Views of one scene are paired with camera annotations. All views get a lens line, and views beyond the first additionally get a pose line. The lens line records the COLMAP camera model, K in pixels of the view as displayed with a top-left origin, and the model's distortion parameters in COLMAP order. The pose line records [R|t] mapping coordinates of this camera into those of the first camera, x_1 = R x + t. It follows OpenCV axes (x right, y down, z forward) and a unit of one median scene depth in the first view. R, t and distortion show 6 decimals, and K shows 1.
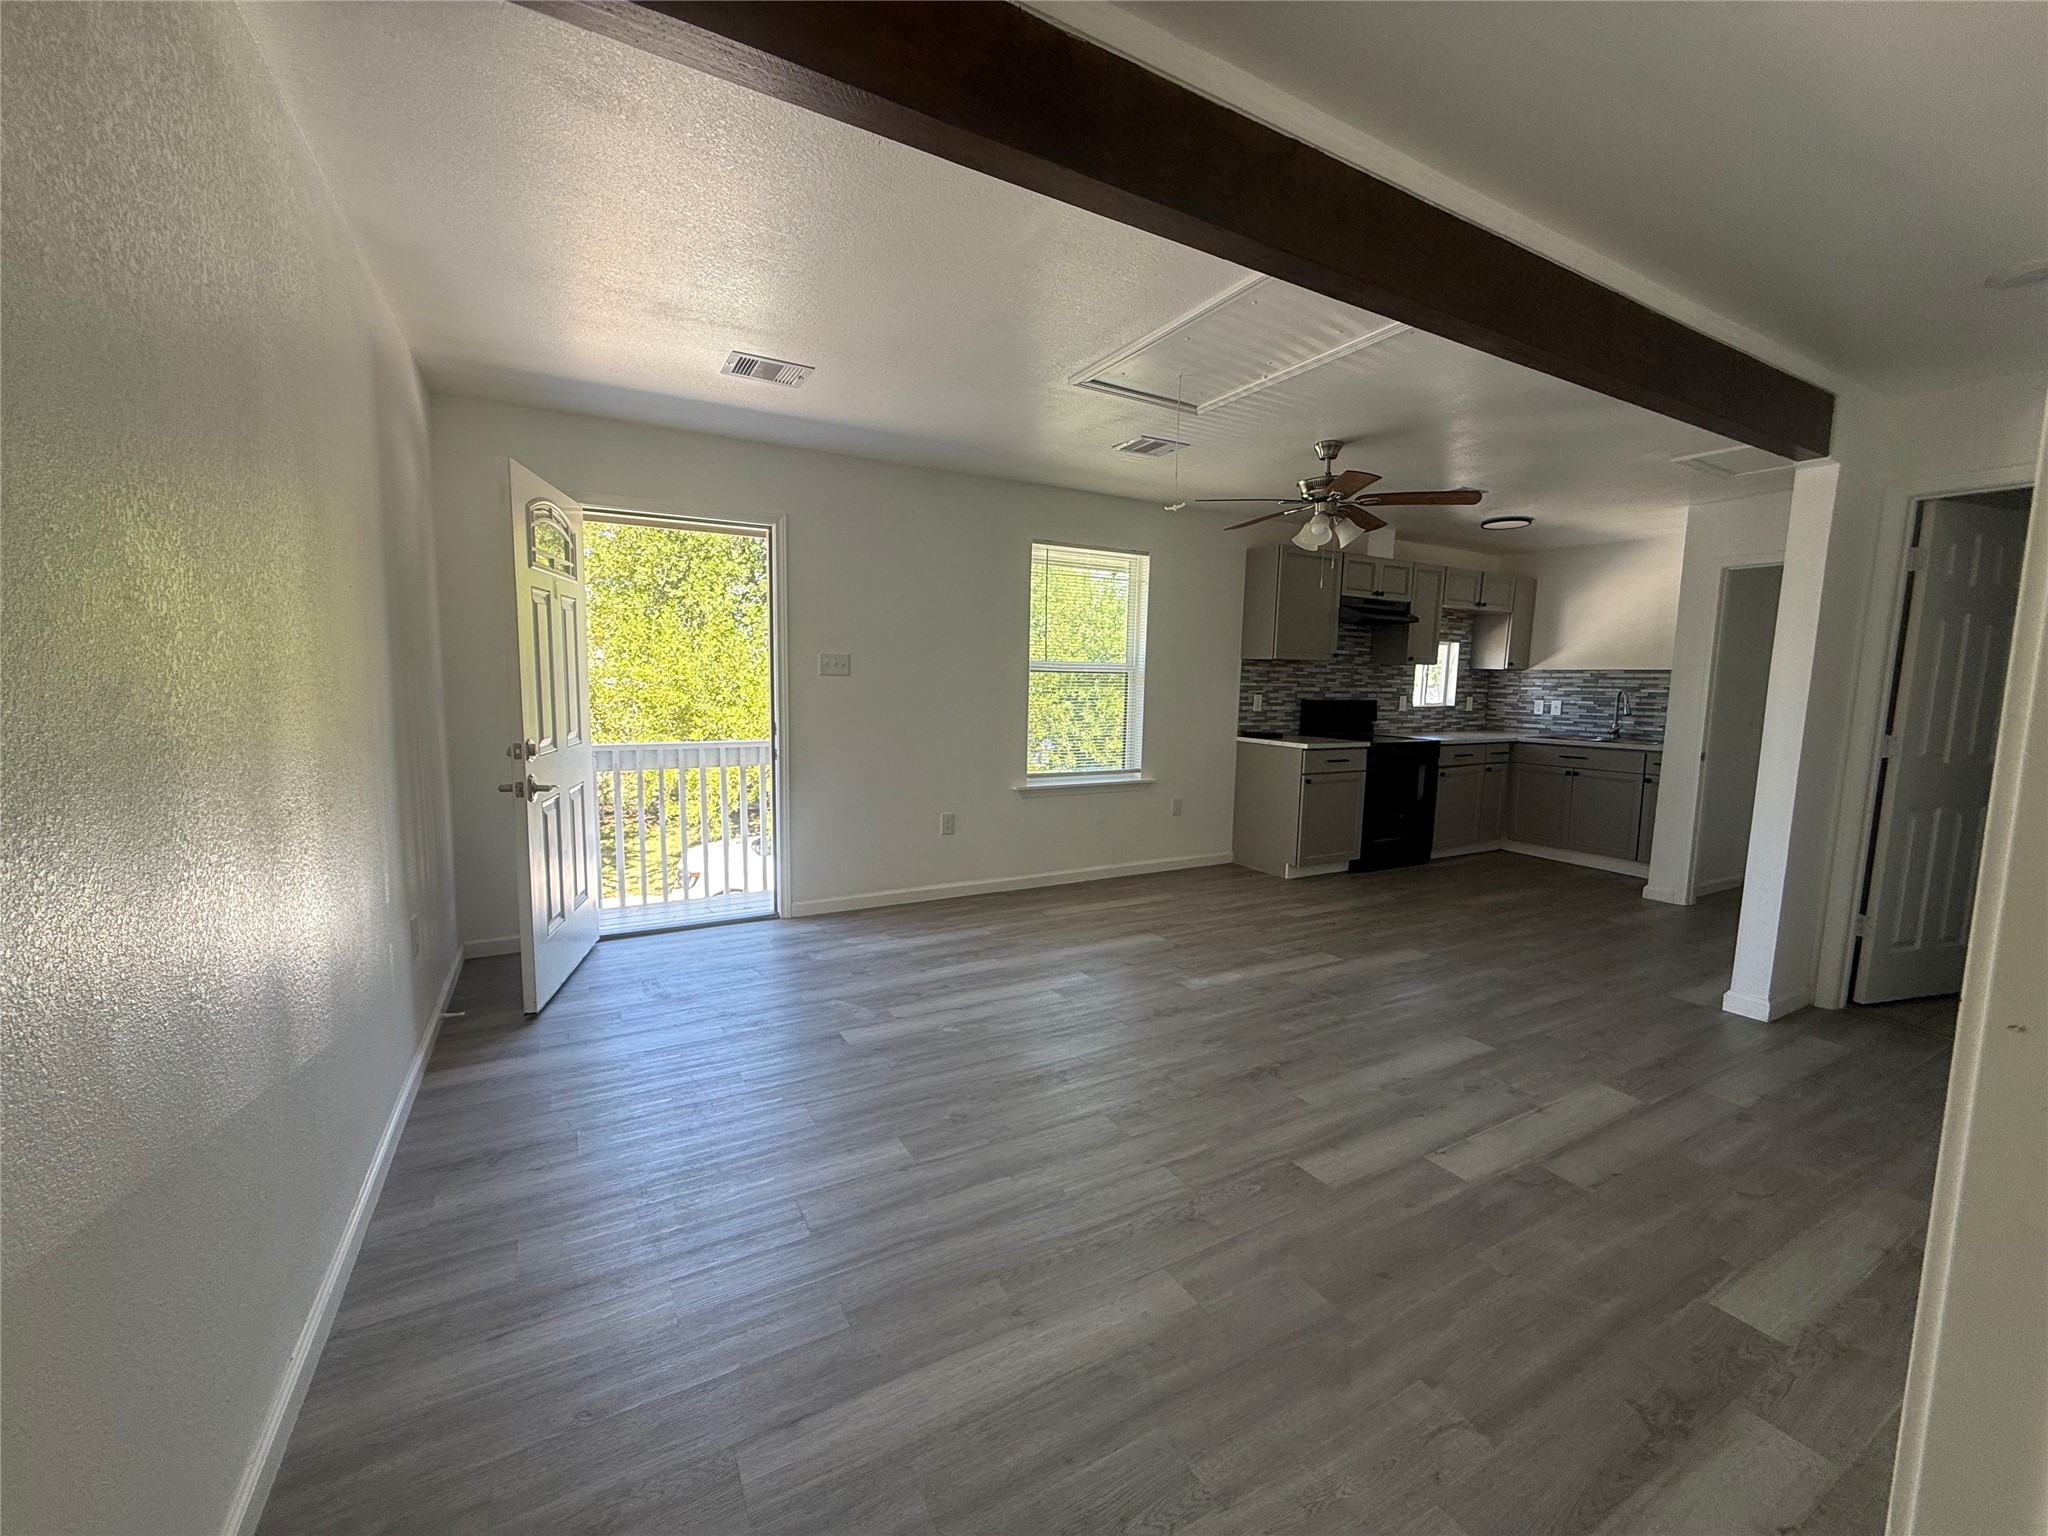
lens RADIAL K [[818.5, 0, 1017.5], [0, 818.5, 766.3], [0, 0, 1]] dist [0.002345, -0.000088]
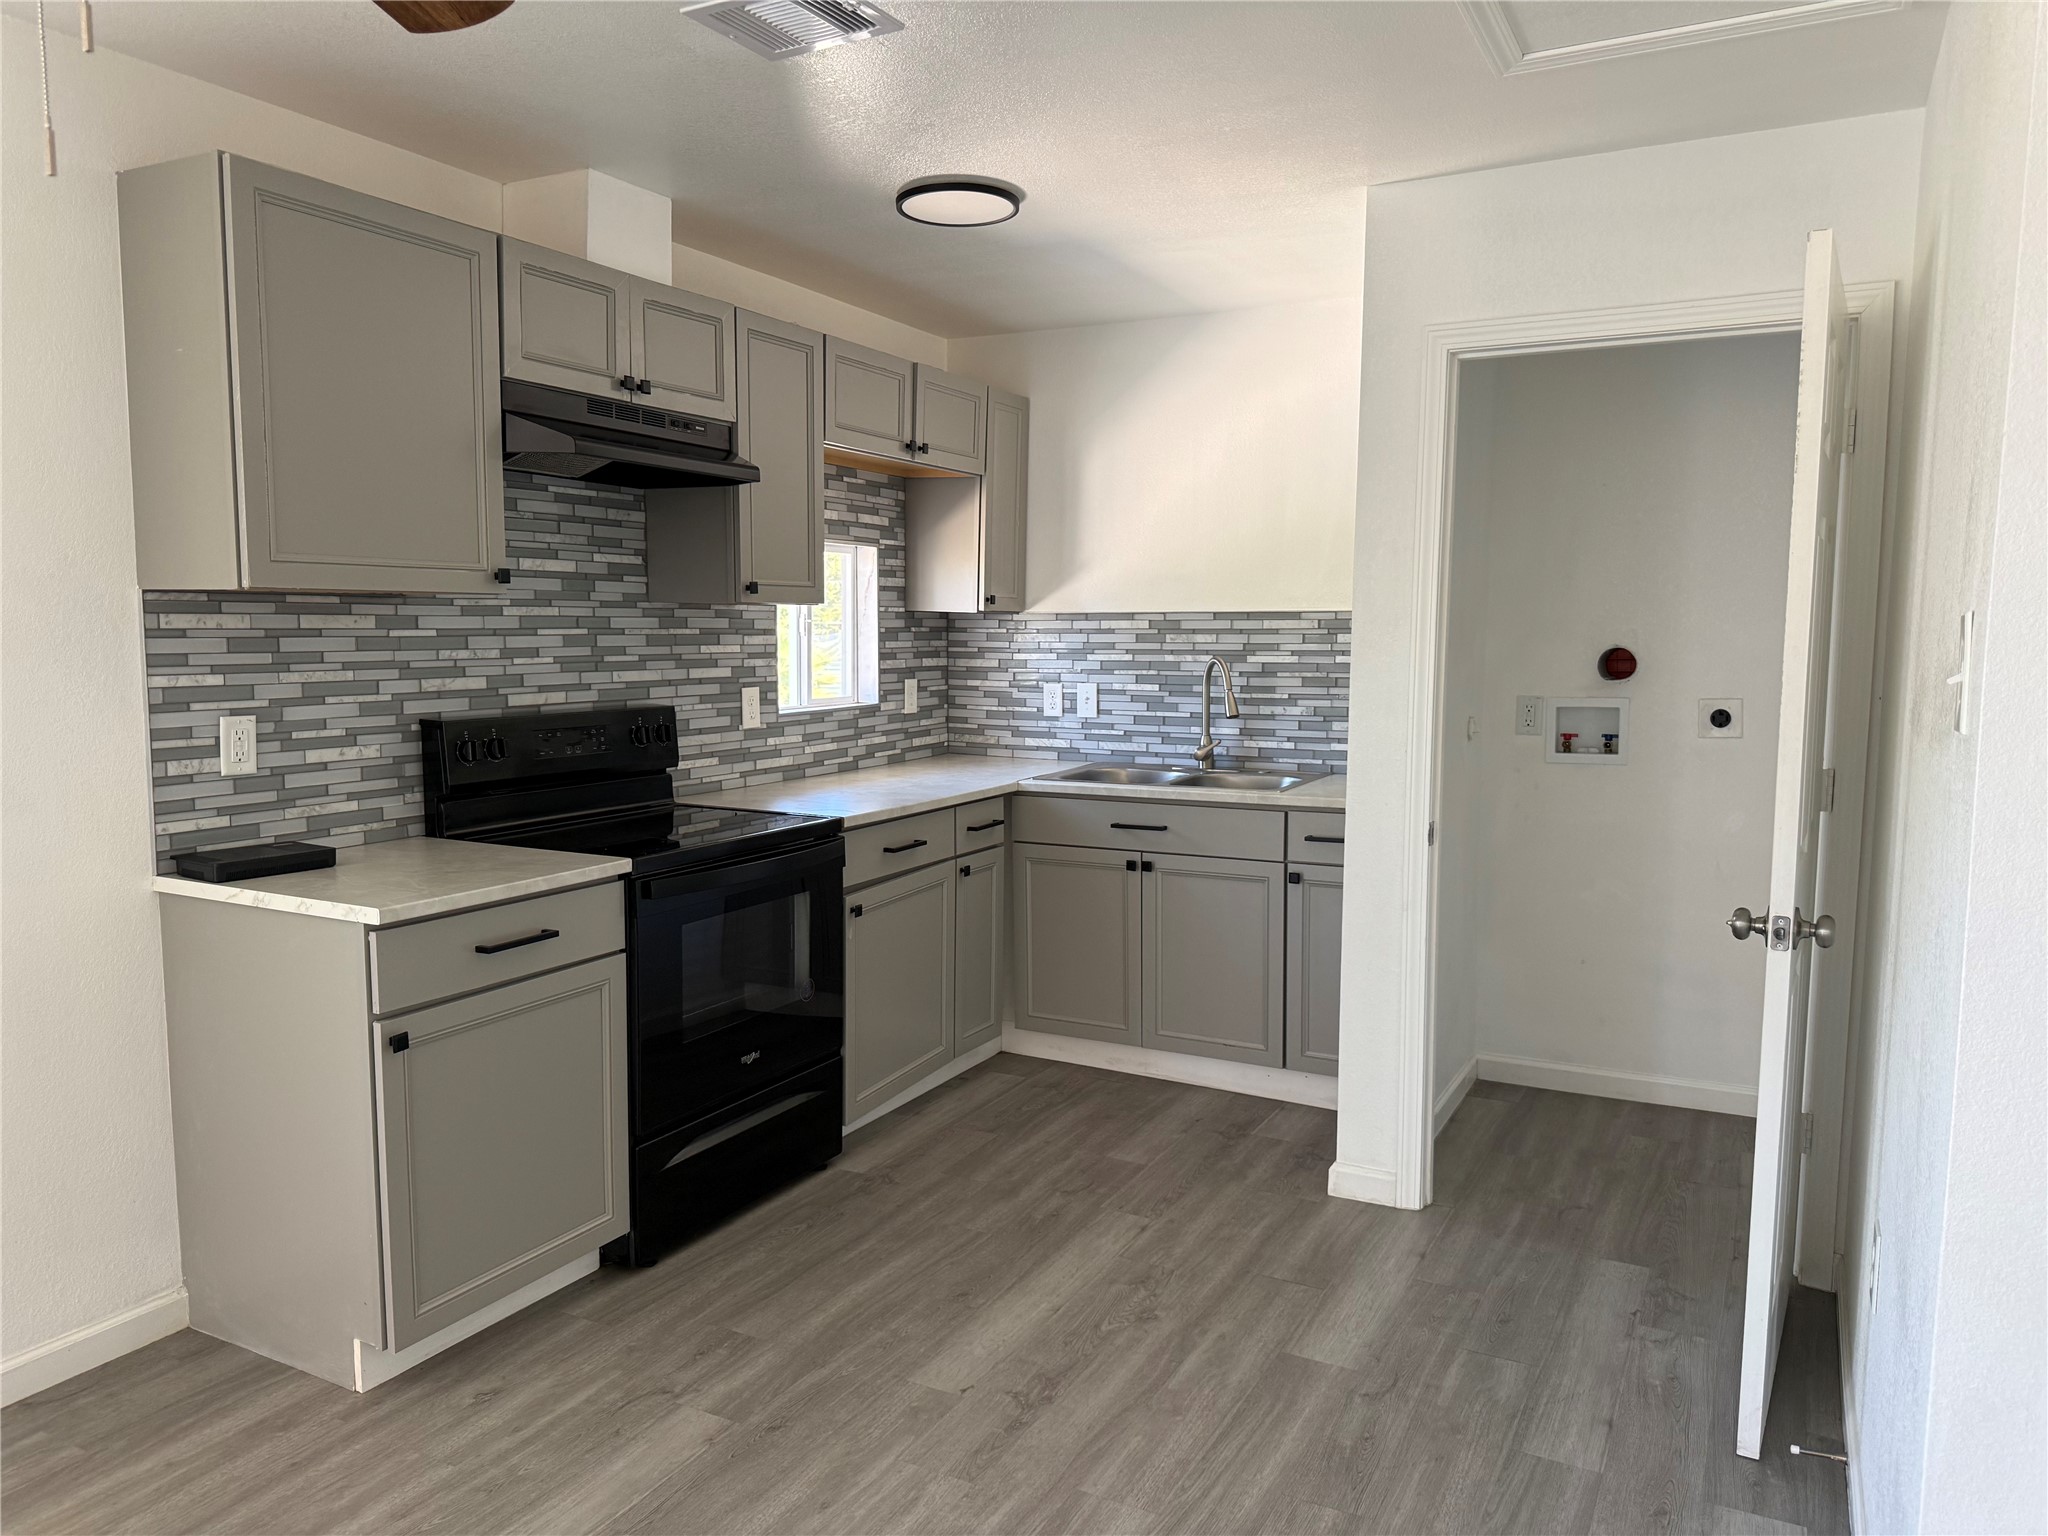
lens RADIAL K [[1406.8, 0, 1023.5], [0, 1406.8, 764.7], [0, 0, 1]] dist [0.002201, -0.002673]
pose [[0.838263, -0.069129, 0.540866, 0.248987], [0.072127, 0.997272, 0.015677, -0.056816], [-0.540474, 0.025869, 0.840963, 0.435615]]
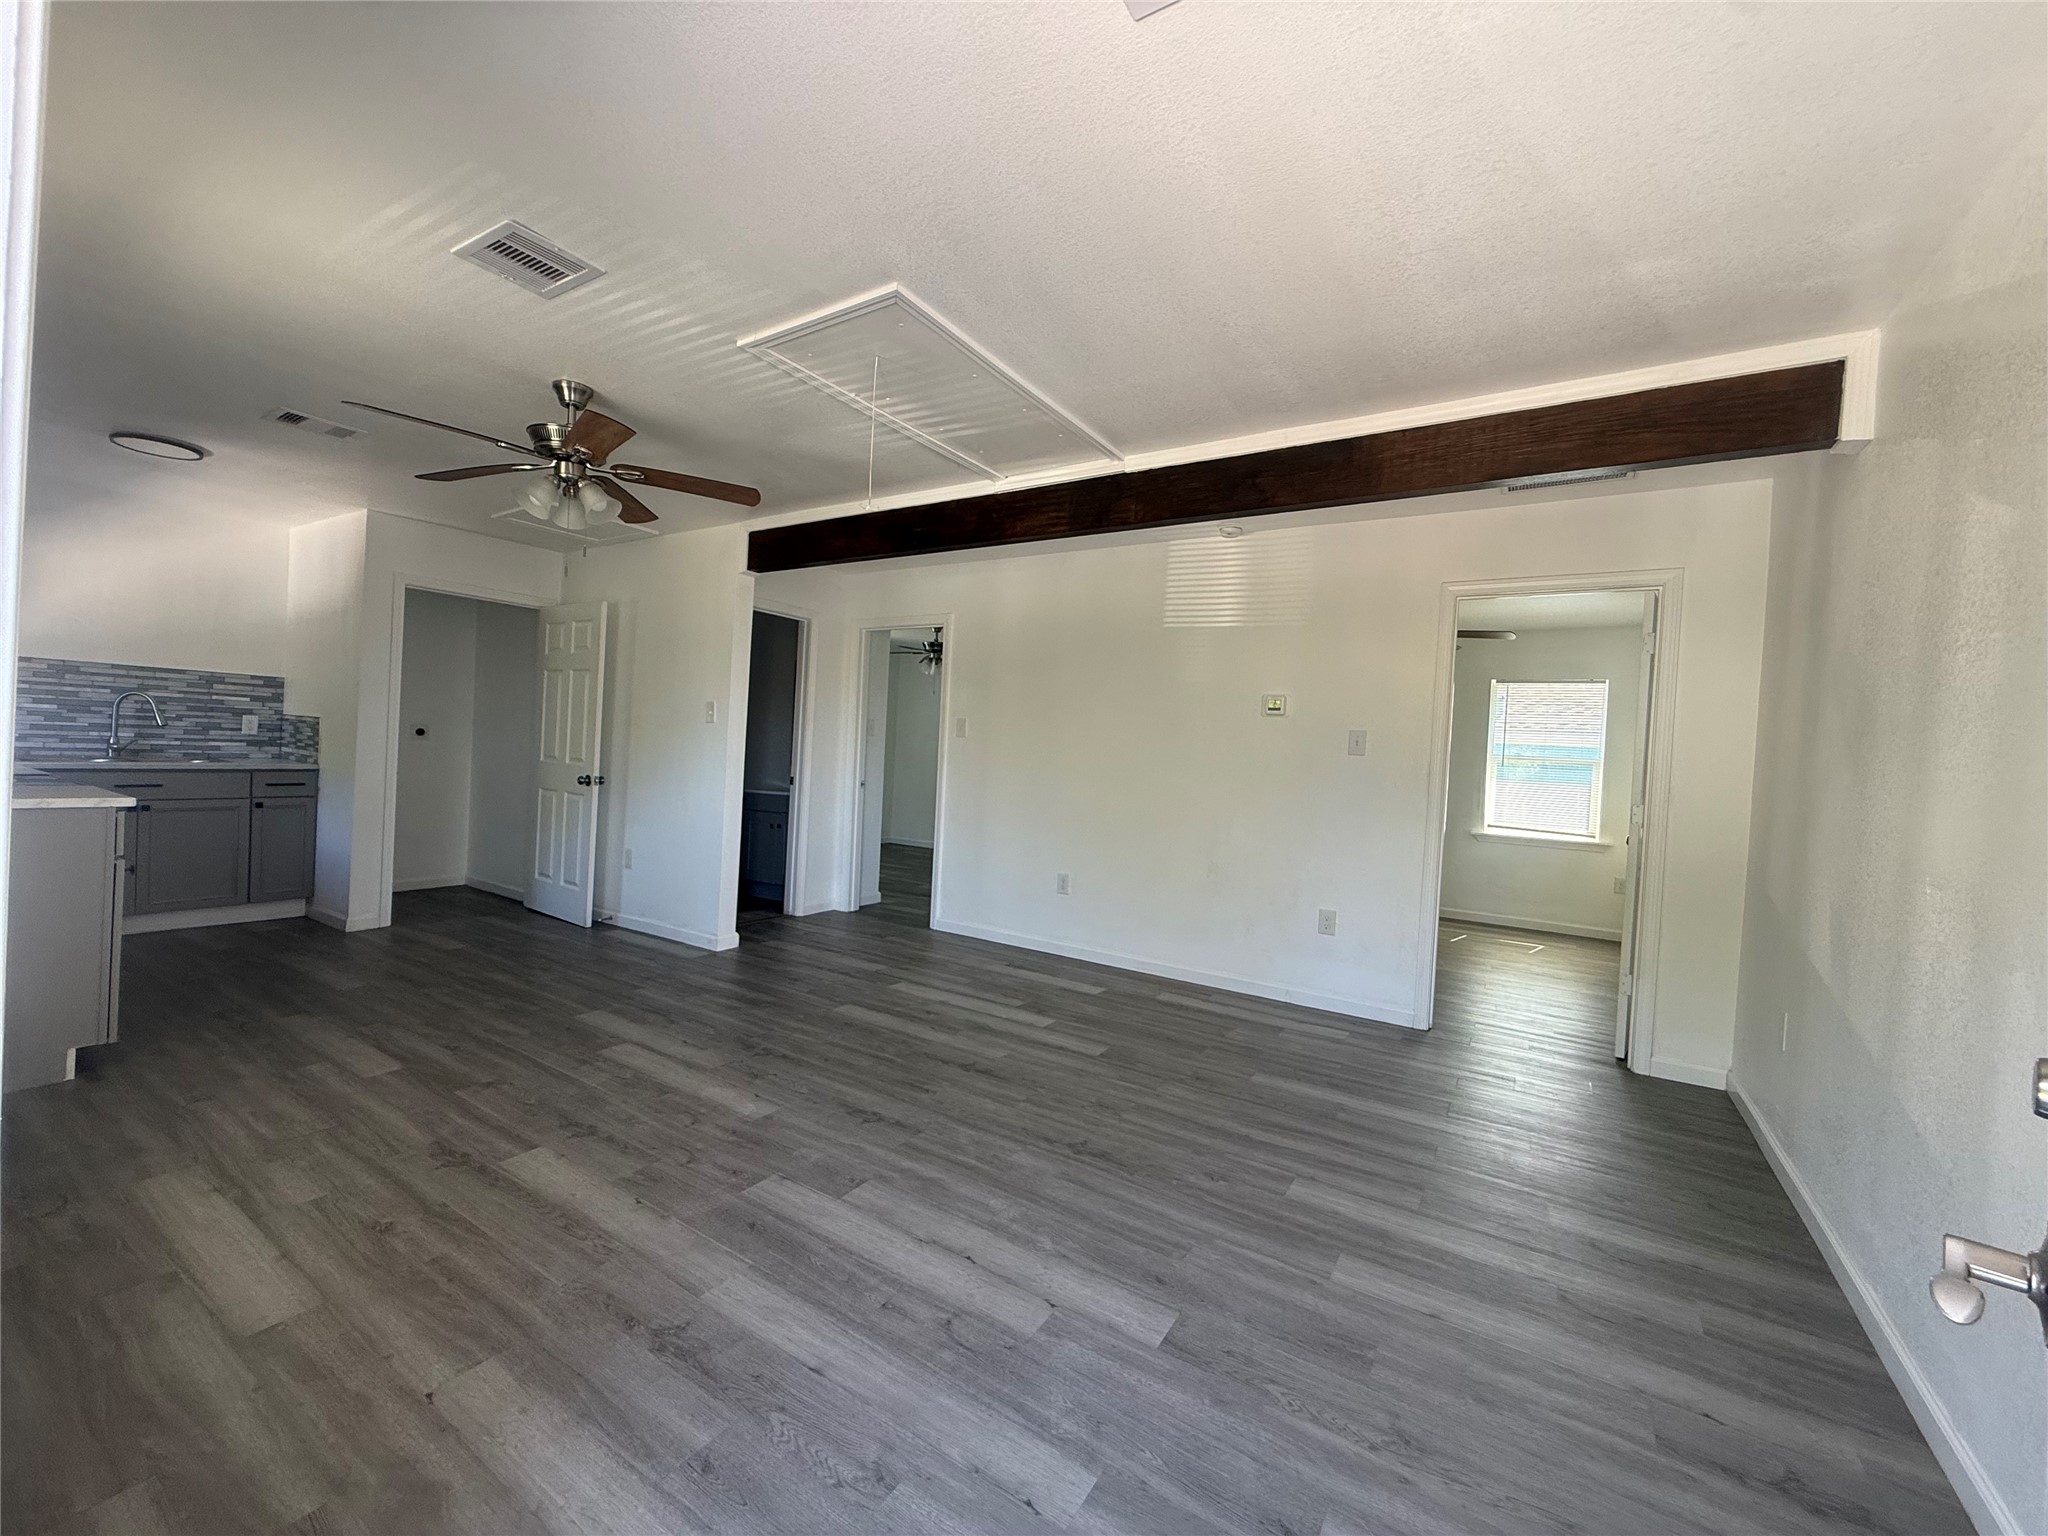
lens RADIAL K [[818.5, 0, 1020.5], [0, 818.5, 771.0], [0, 0, 1]] dist [0.002345, -0.000088]
pose [[-0.475446, -0.062775, 0.877503, -0.318753], [0.032750, 0.995497, 0.088961, -0.062137], [-0.879135, 0.071034, -0.471249, 0.654384]]
